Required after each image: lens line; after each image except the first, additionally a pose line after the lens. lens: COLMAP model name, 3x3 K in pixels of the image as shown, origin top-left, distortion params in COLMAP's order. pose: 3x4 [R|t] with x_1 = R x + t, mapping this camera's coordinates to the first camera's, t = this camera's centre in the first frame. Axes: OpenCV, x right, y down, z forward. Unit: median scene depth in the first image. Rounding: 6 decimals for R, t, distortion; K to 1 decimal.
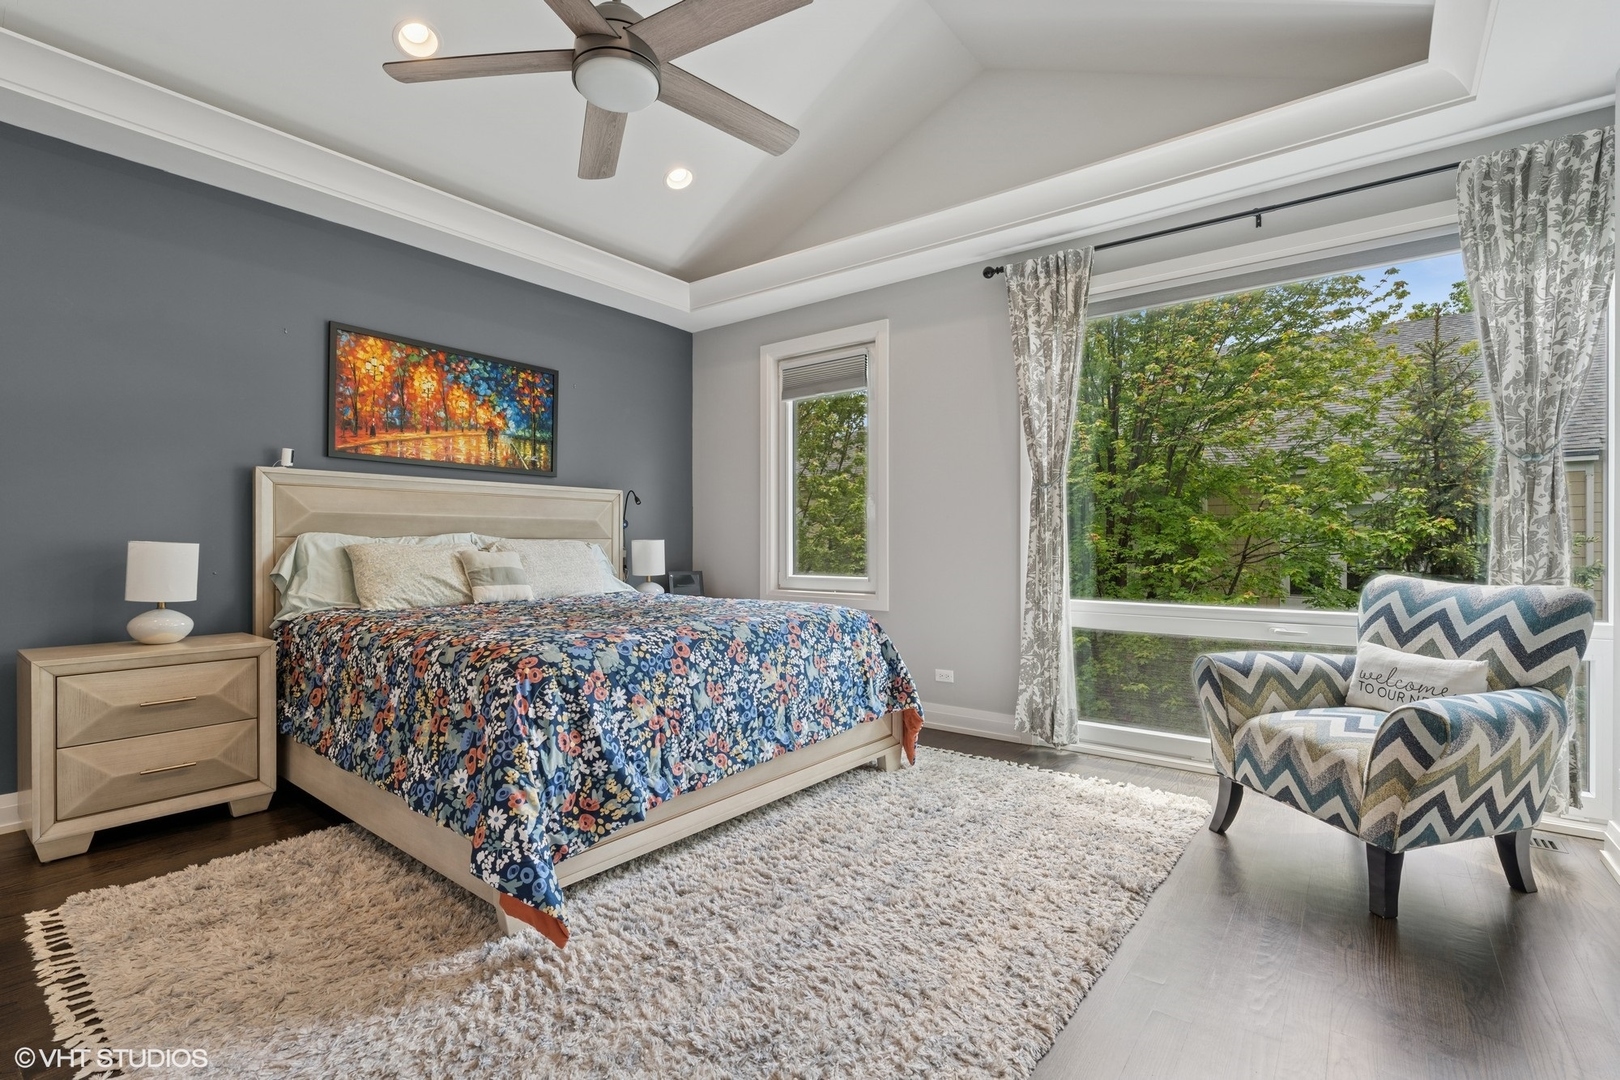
lens RADIAL K [[747.5, 0, 819.5], [0, 747.5, 540.0], [0, 0, 1]] dist [-0.004412, 0.001308]
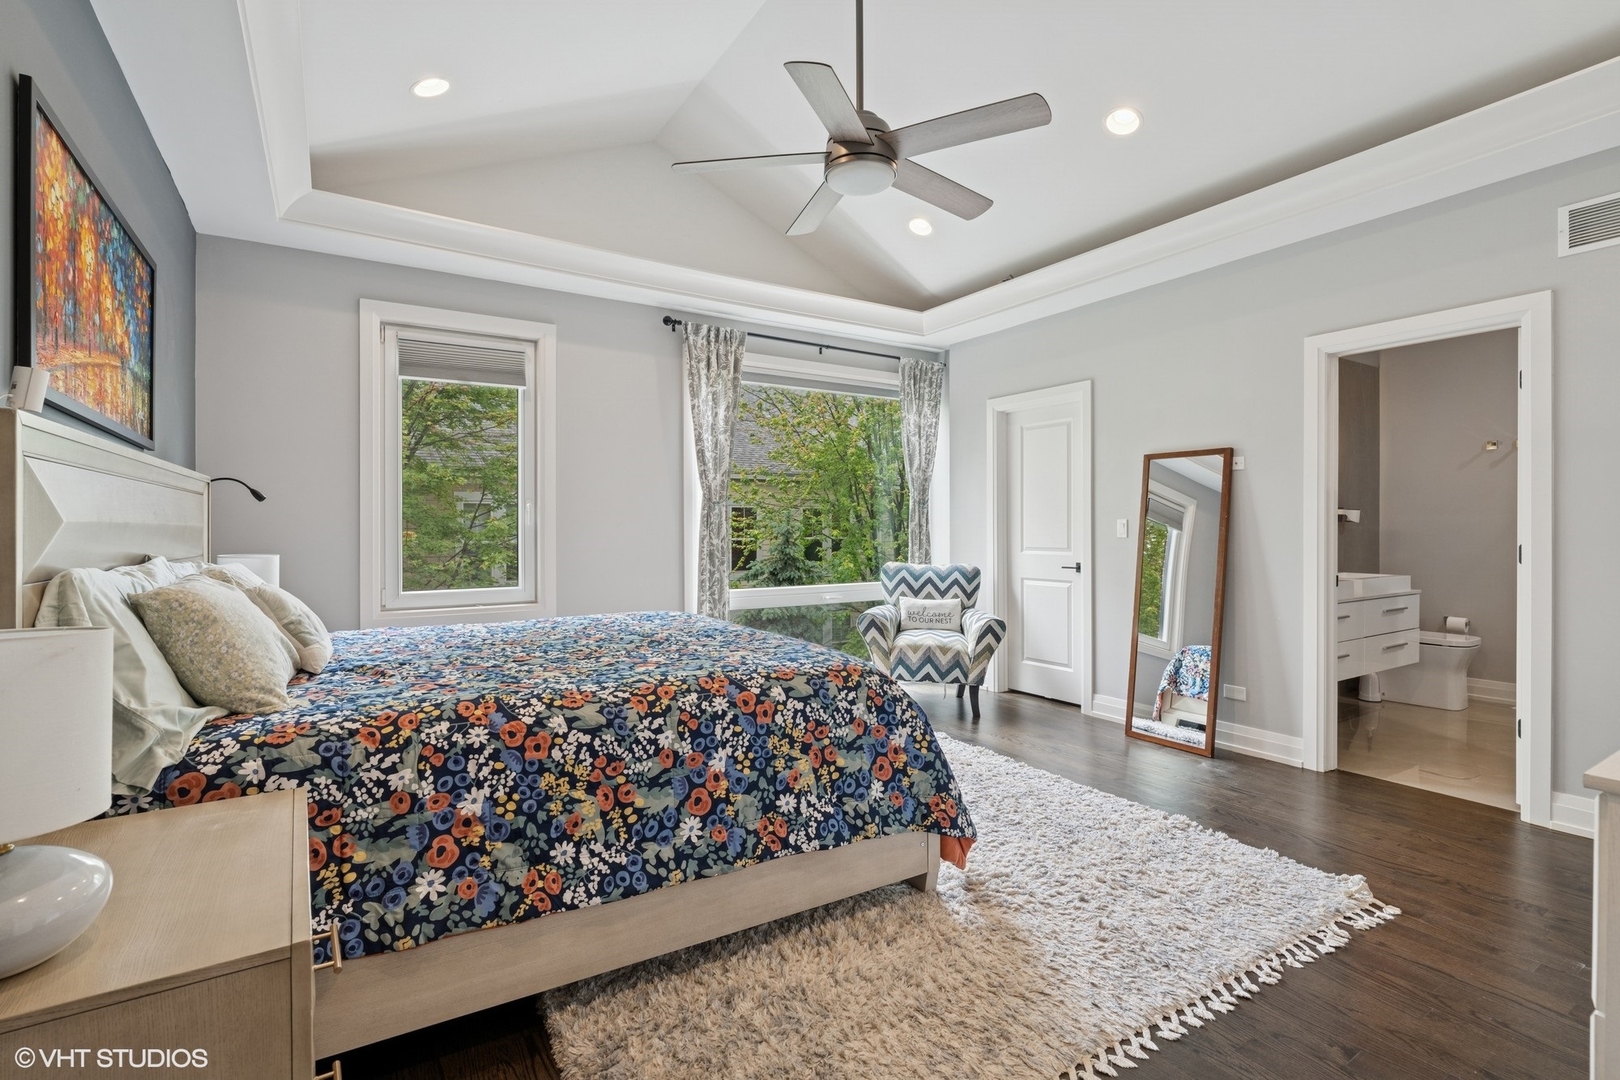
lens RADIAL K [[747.5, 0, 822.2], [0, 747.5, 534.9], [0, 0, 1]] dist [-0.004412, 0.001308]
pose [[0.346865, -0.000487, 0.937915, -1.124029], [0.003471, 0.999994, -0.000764, -0.023382], [-0.937909, 0.003521, 0.346864, 0.506619]]
